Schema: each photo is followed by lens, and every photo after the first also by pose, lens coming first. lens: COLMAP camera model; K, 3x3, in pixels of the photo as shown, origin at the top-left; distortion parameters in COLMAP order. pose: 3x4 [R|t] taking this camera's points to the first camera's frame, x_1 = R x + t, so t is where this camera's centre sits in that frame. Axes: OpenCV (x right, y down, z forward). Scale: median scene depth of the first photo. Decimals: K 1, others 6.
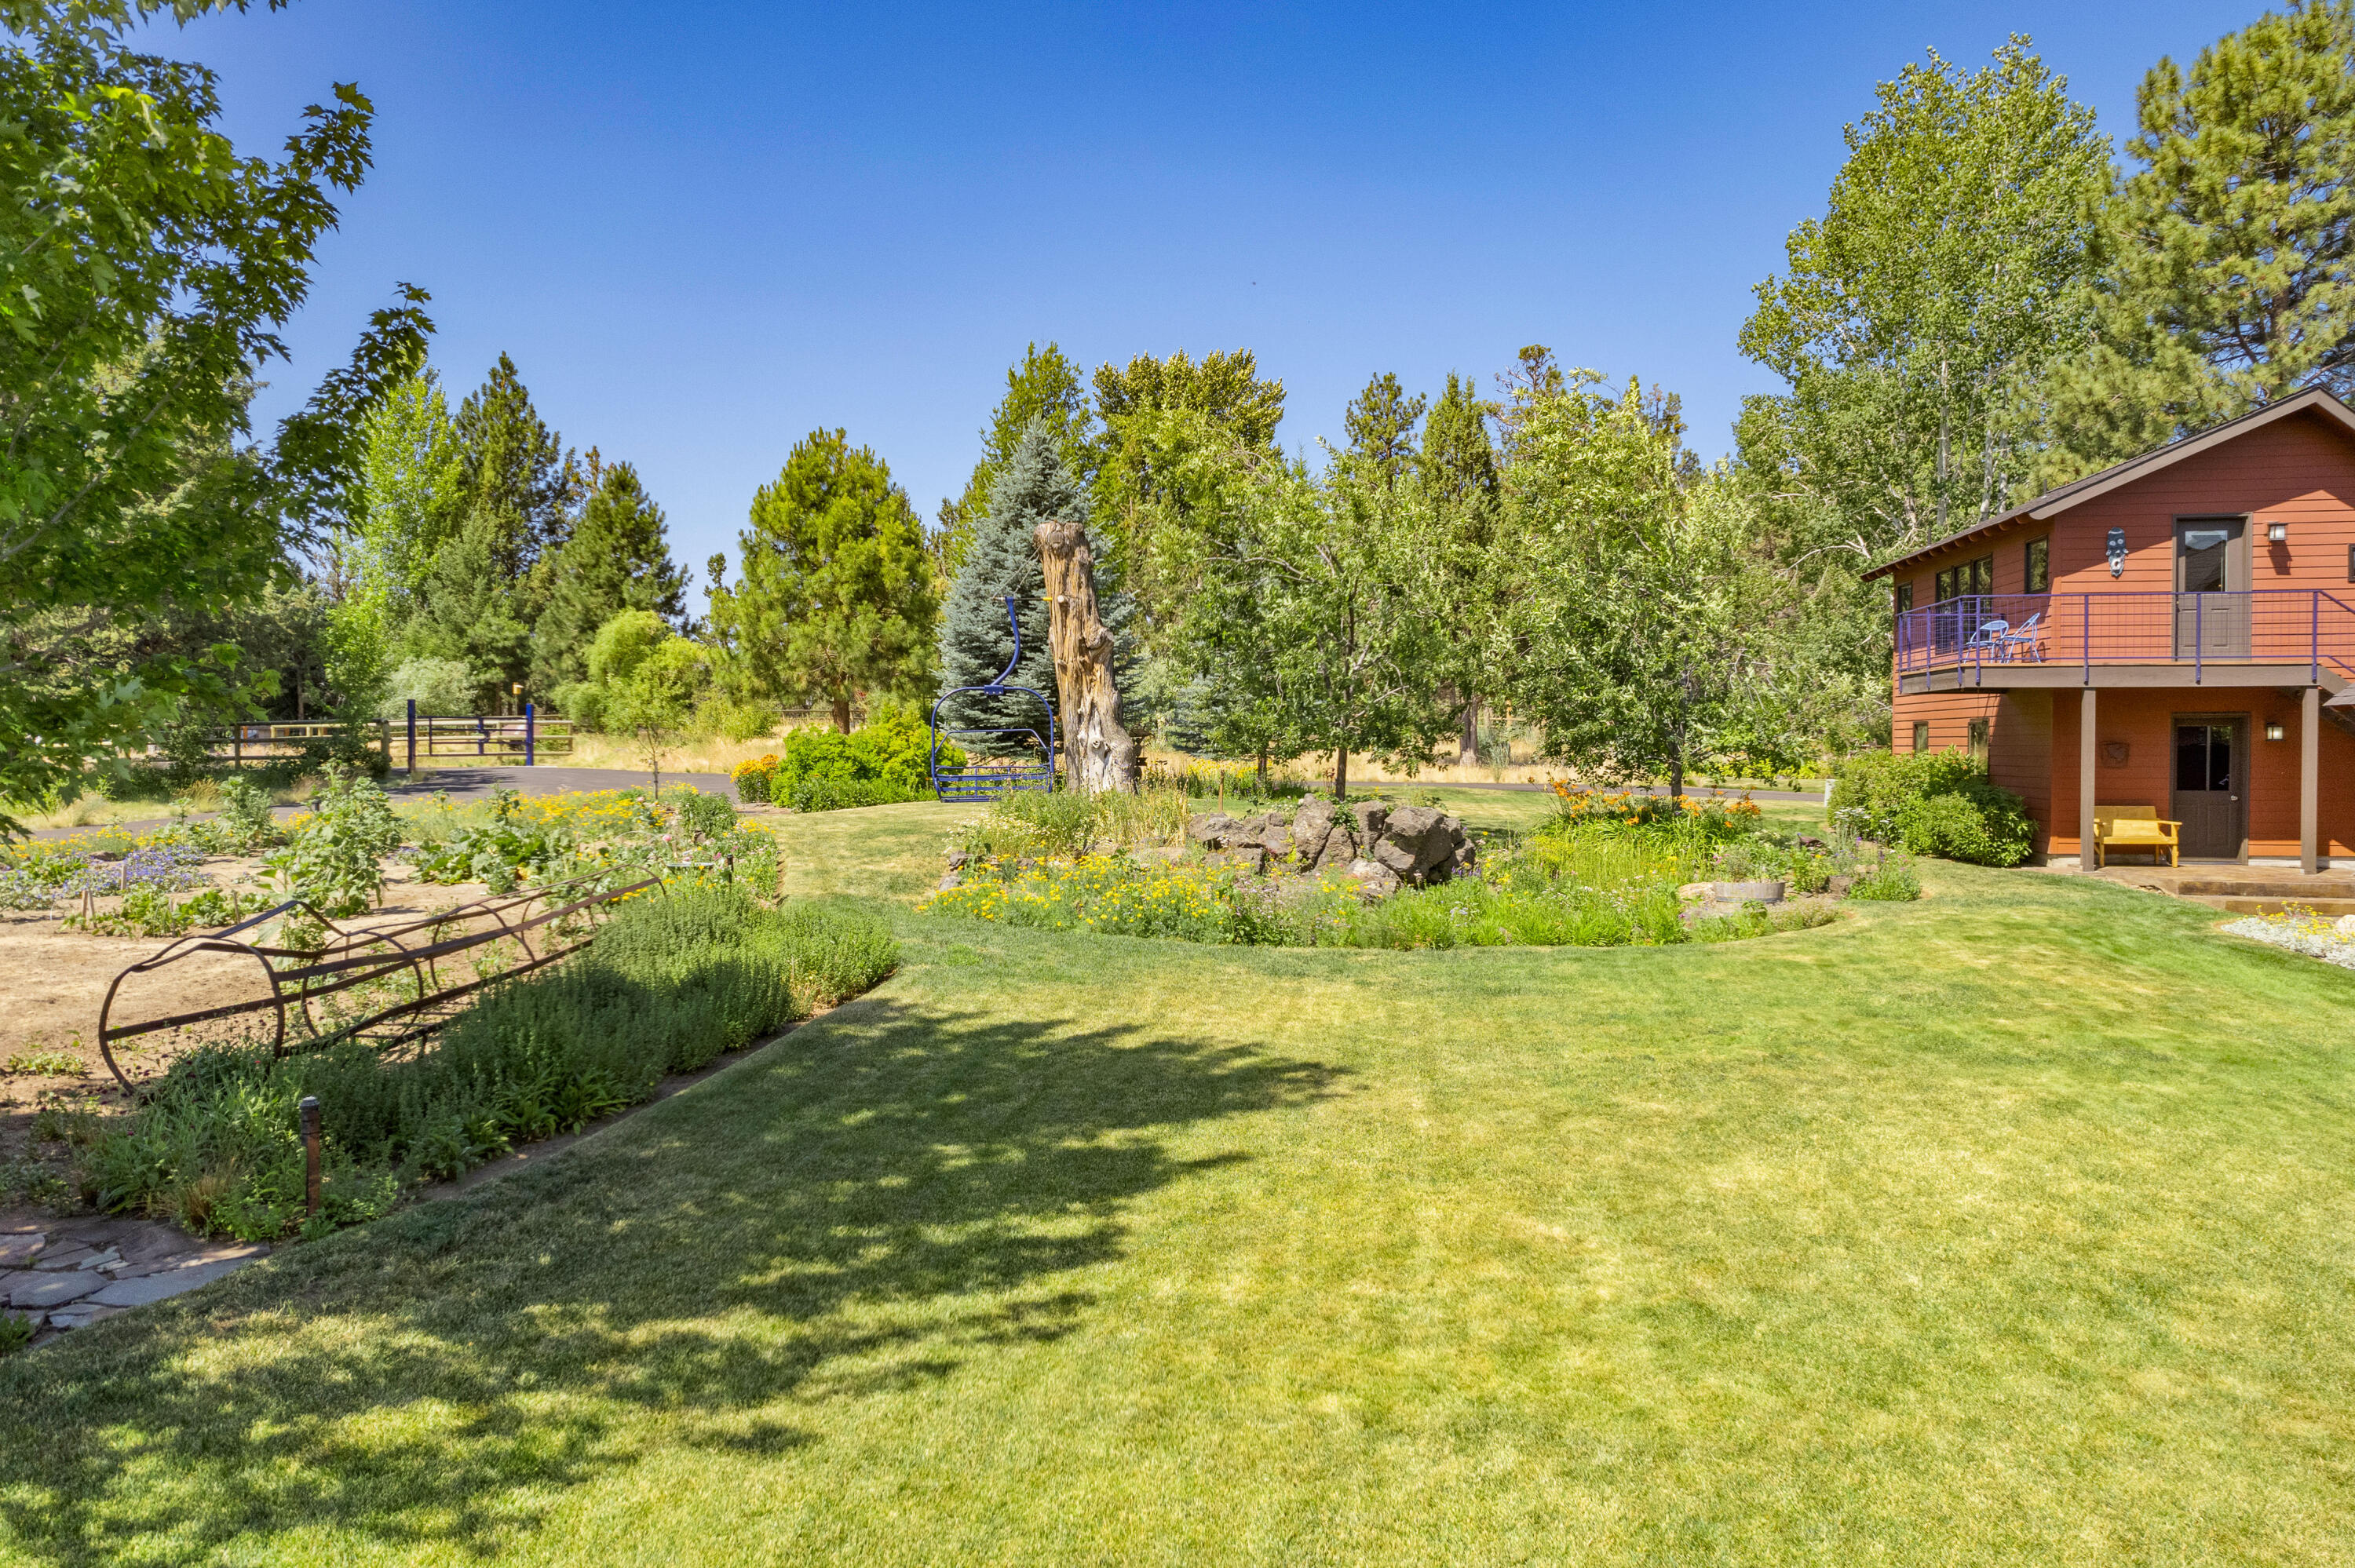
lens RADIAL K [[1541.1, 0, 1177.5], [0, 1541.1, 784.0], [0, 0, 1]] dist [-0.075533, 0.074468]
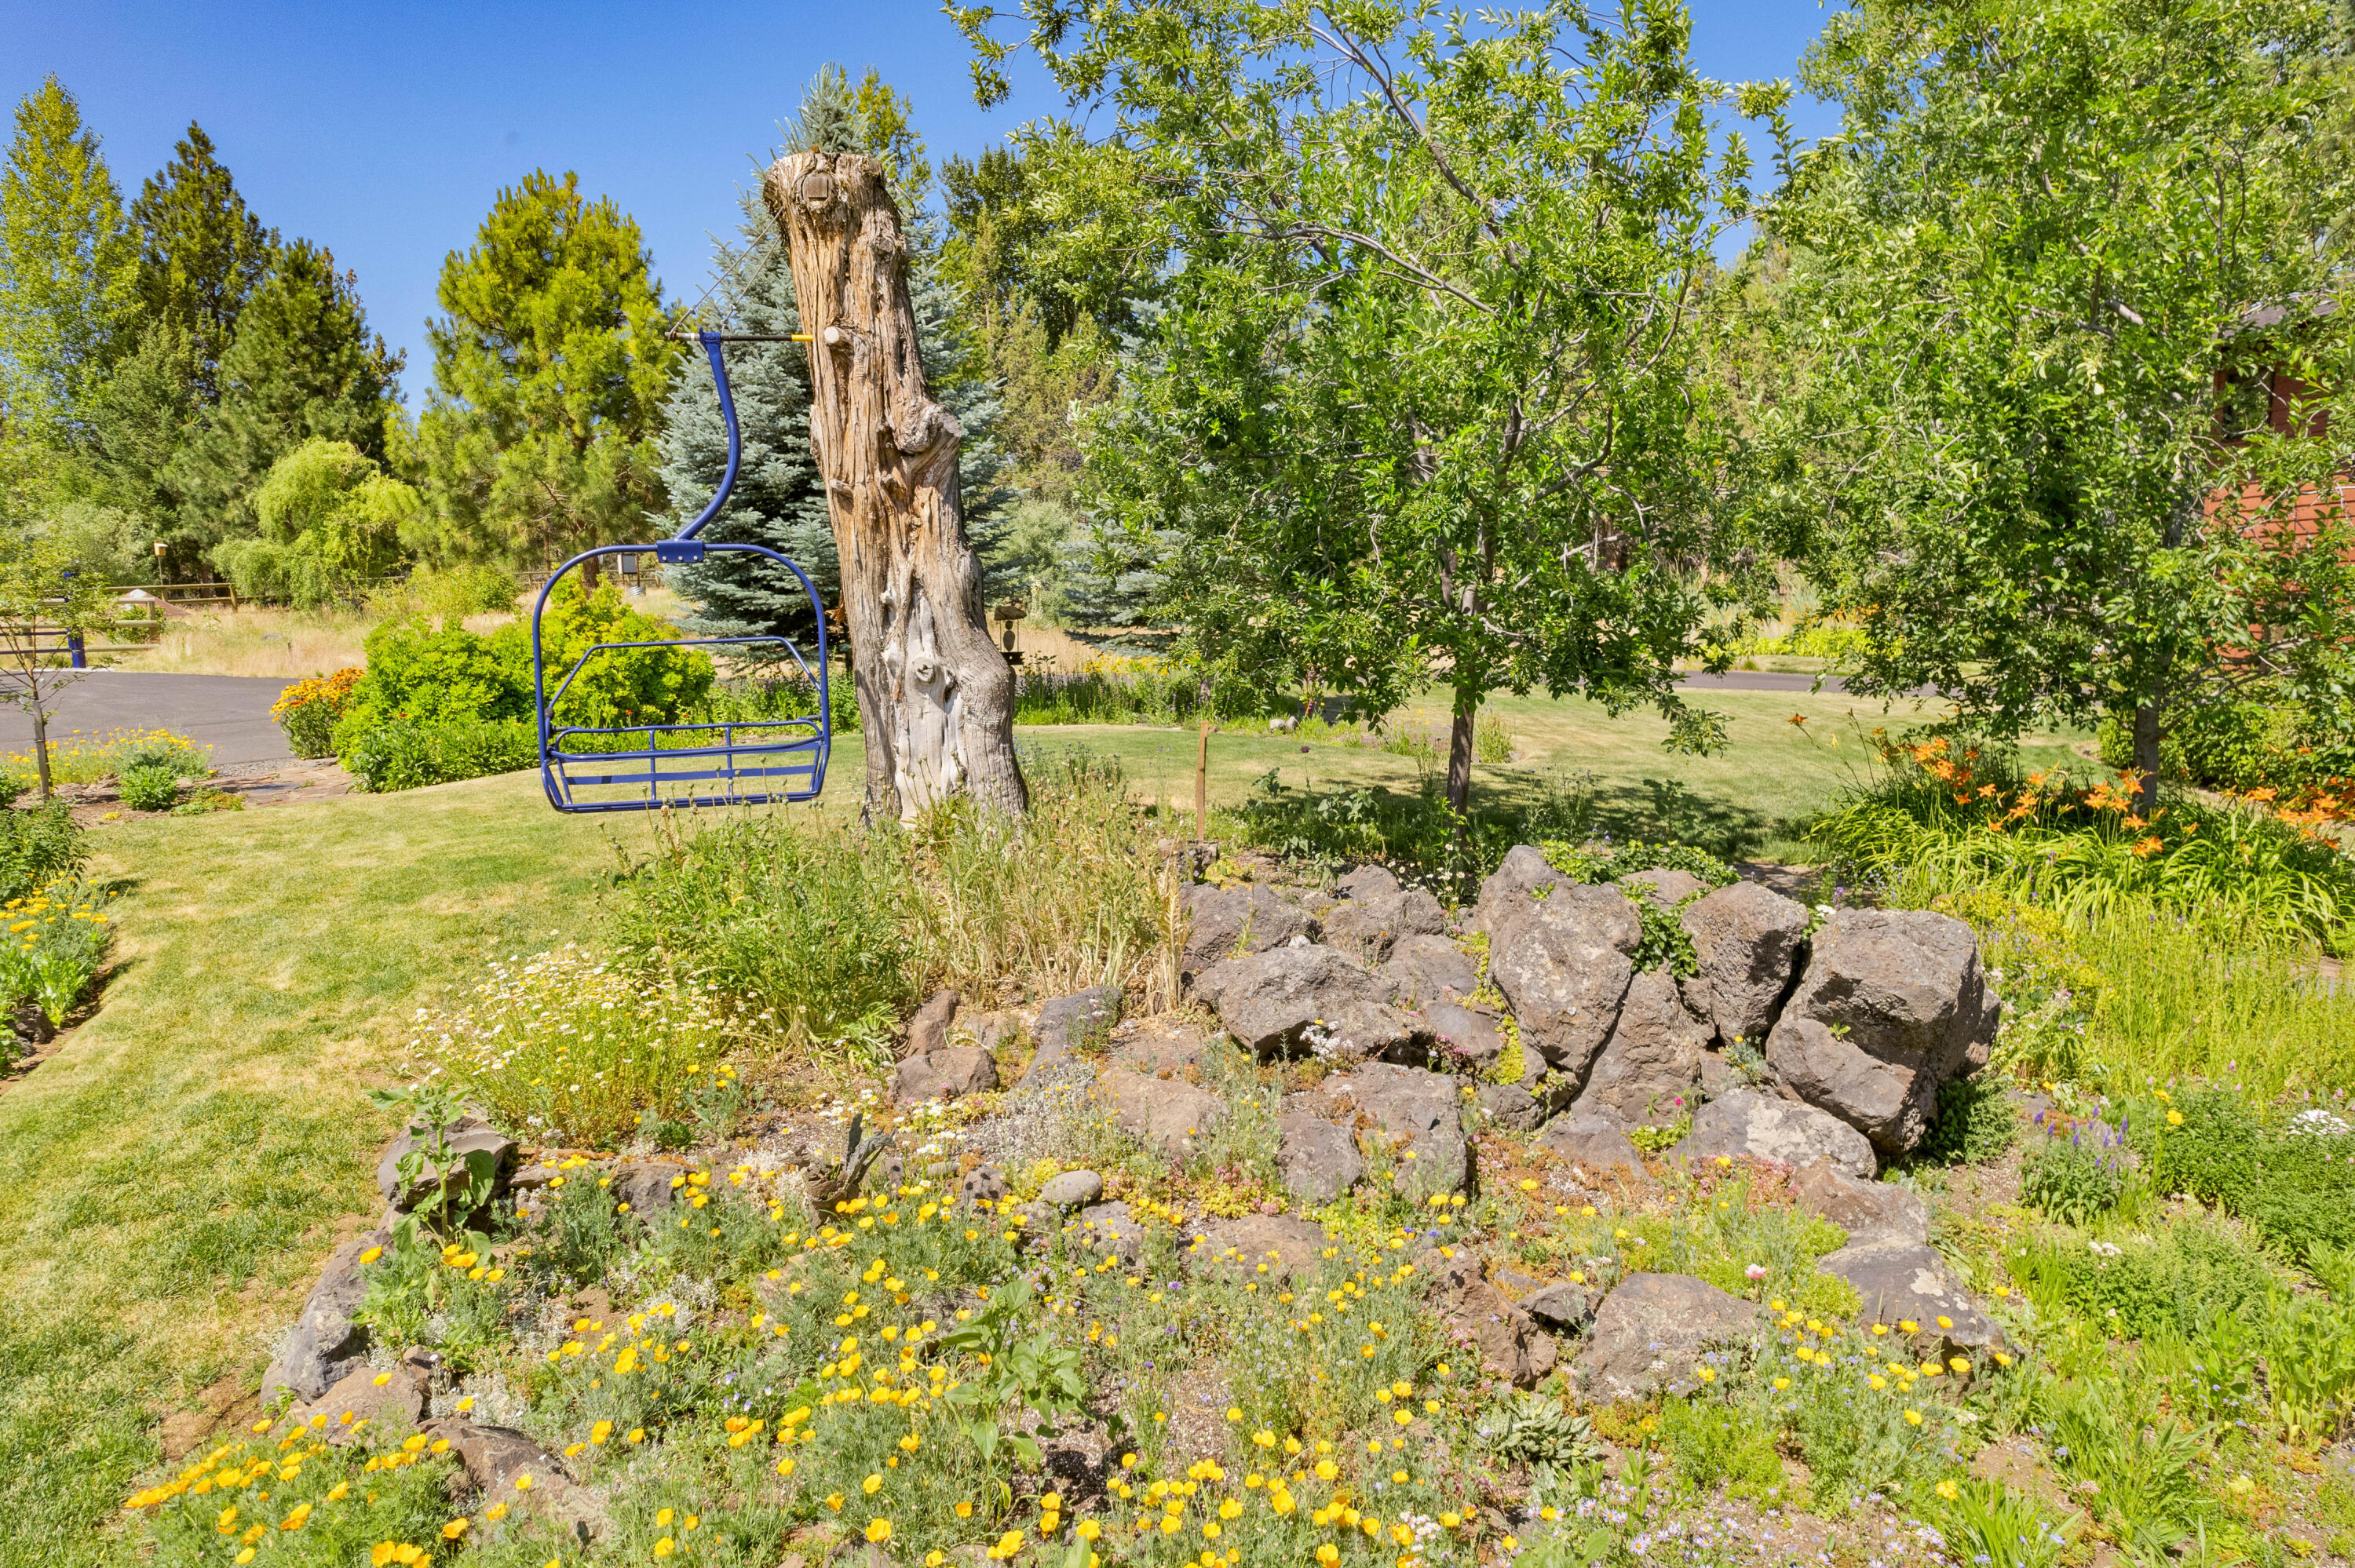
lens RADIAL K [[1509.5, 0, 1177.5], [0, 1509.5, 784.0], [0, 0, 1]] dist [-0.073709, 0.069148]
pose [[0.995599, -0.019458, 0.091670, -0.010590], [0.010273, 0.994973, 0.099620, -0.018603], [-0.093147, -0.098240, 0.990794, 0.286920]]
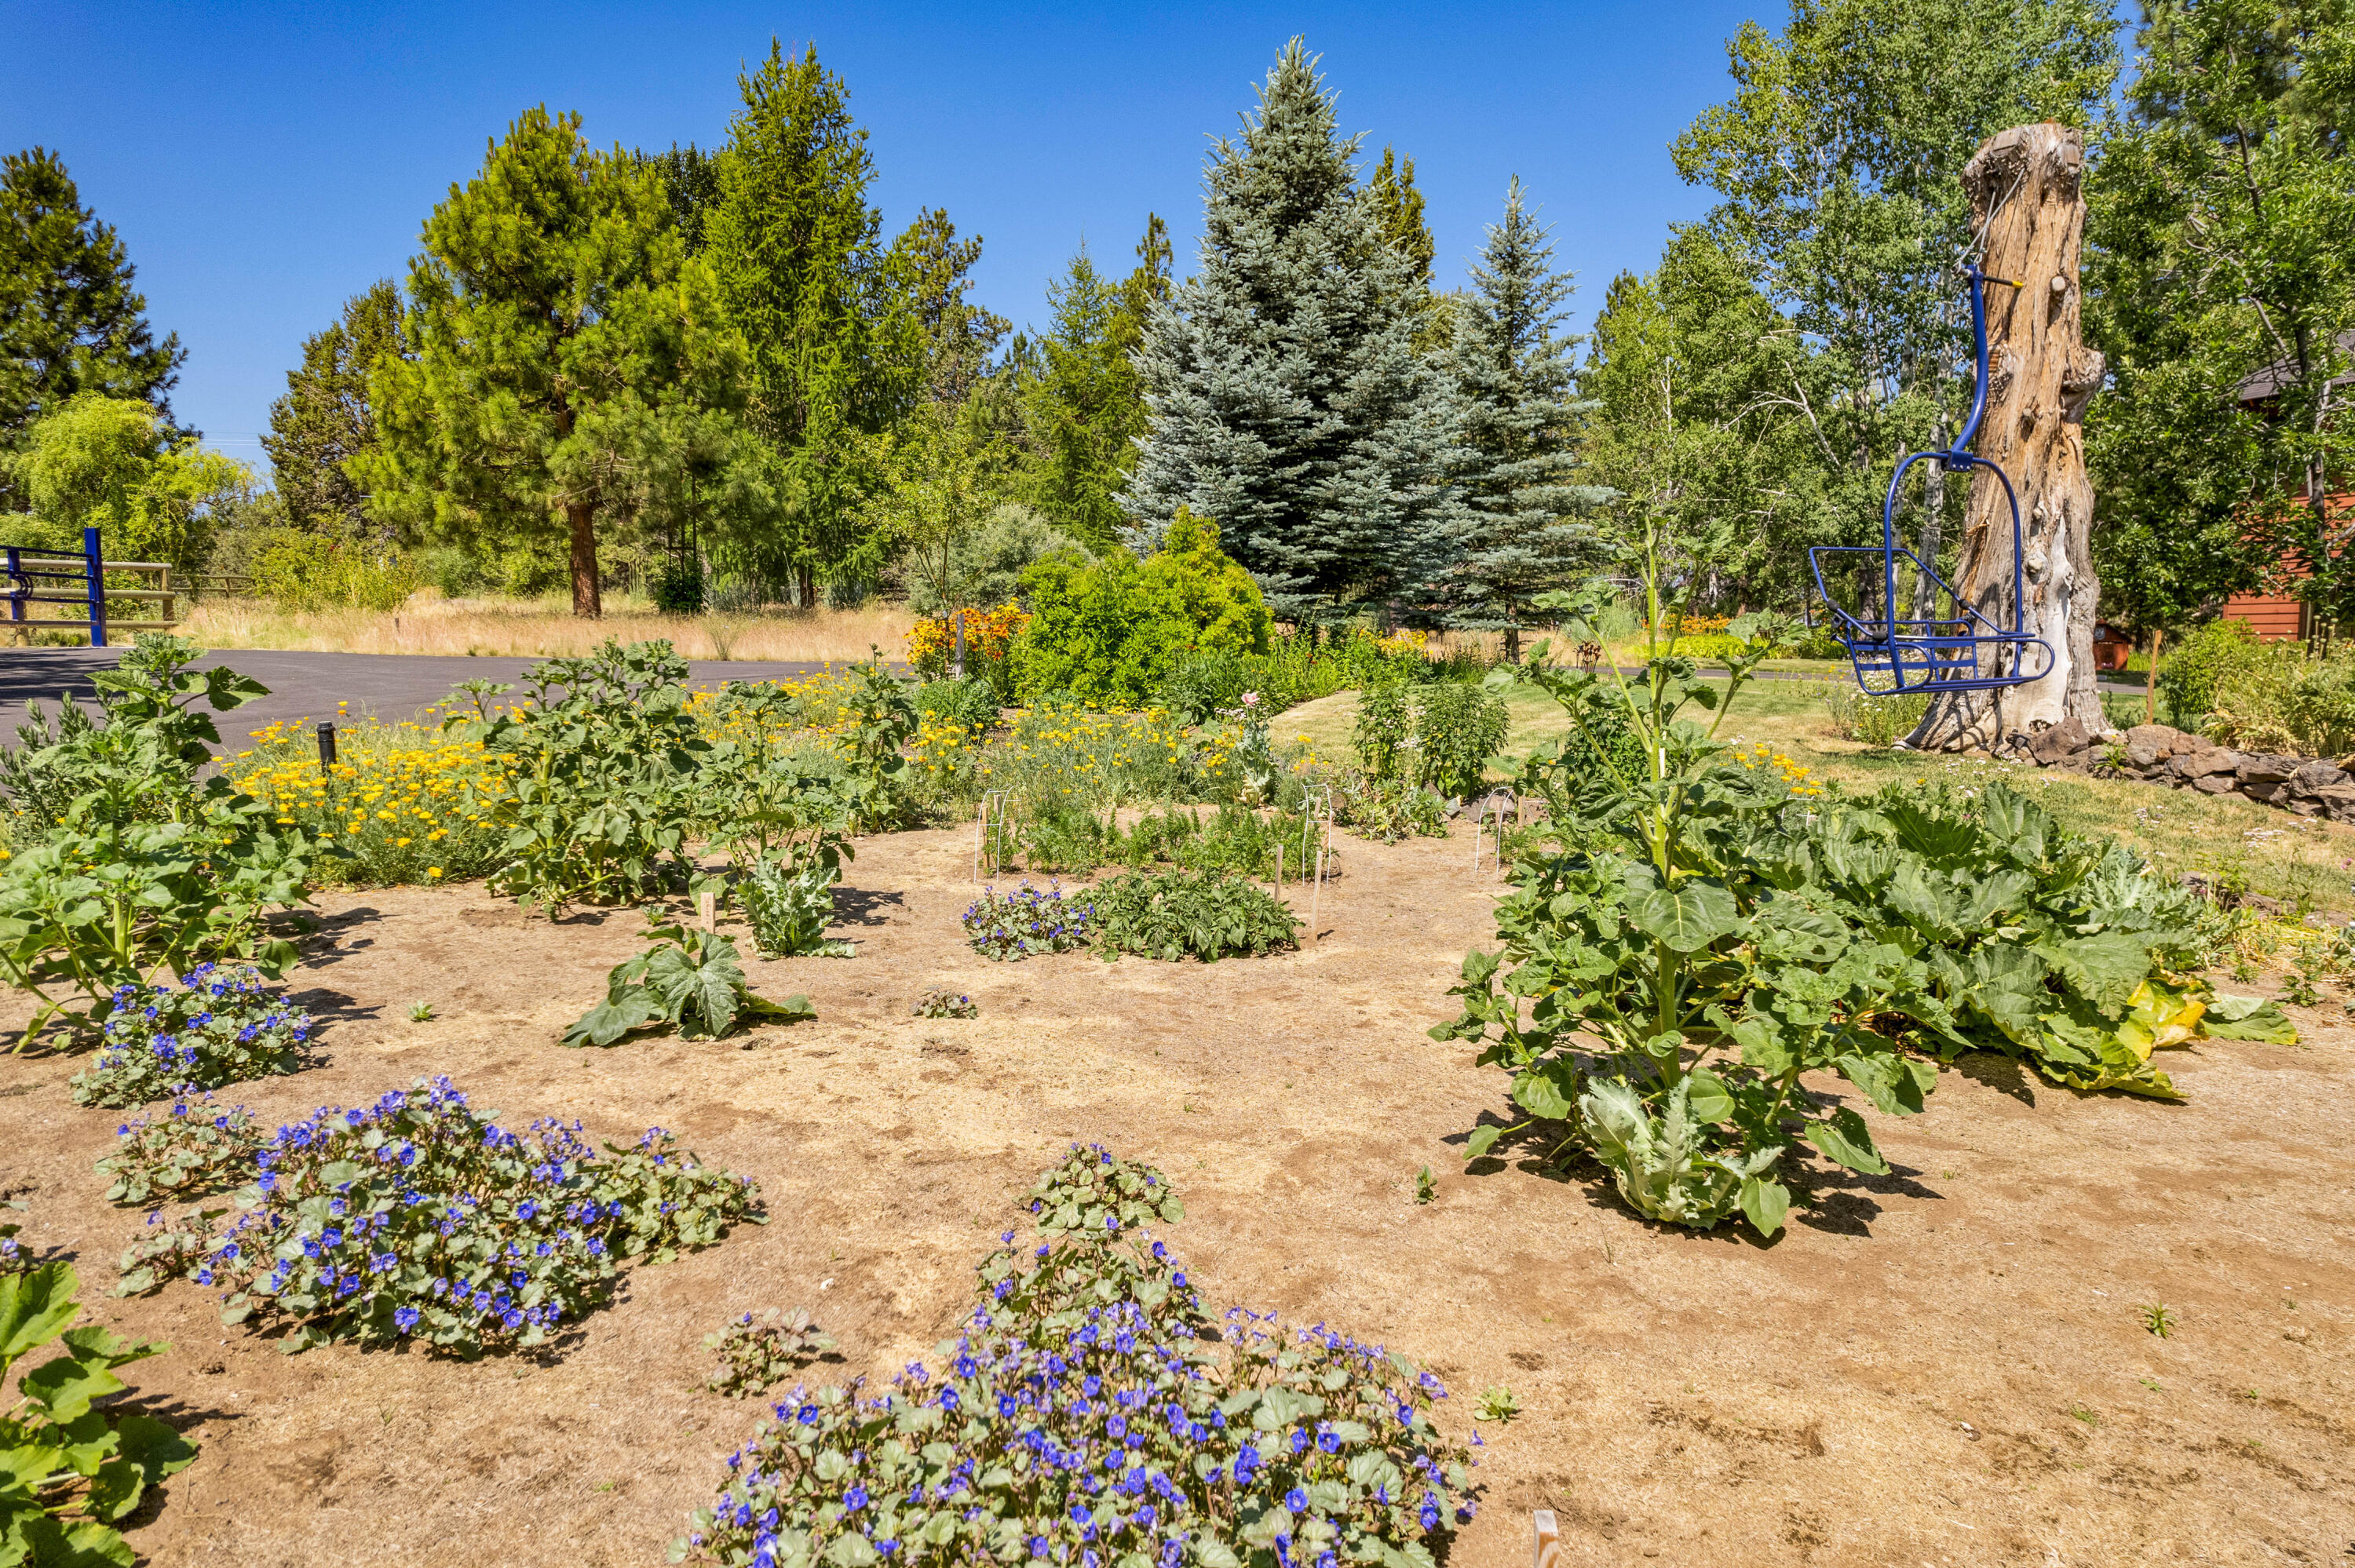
lens RADIAL K [[1509.5, 0, 1177.5], [0, 1509.5, 784.0], [0, 0, 1]] dist [-0.073709, 0.069148]
pose [[0.910977, -0.038242, 0.410680, -0.266789], [0.007878, 0.997124, 0.075374, 0.000133], [-0.412382, -0.065429, 0.908659, 0.340377]]
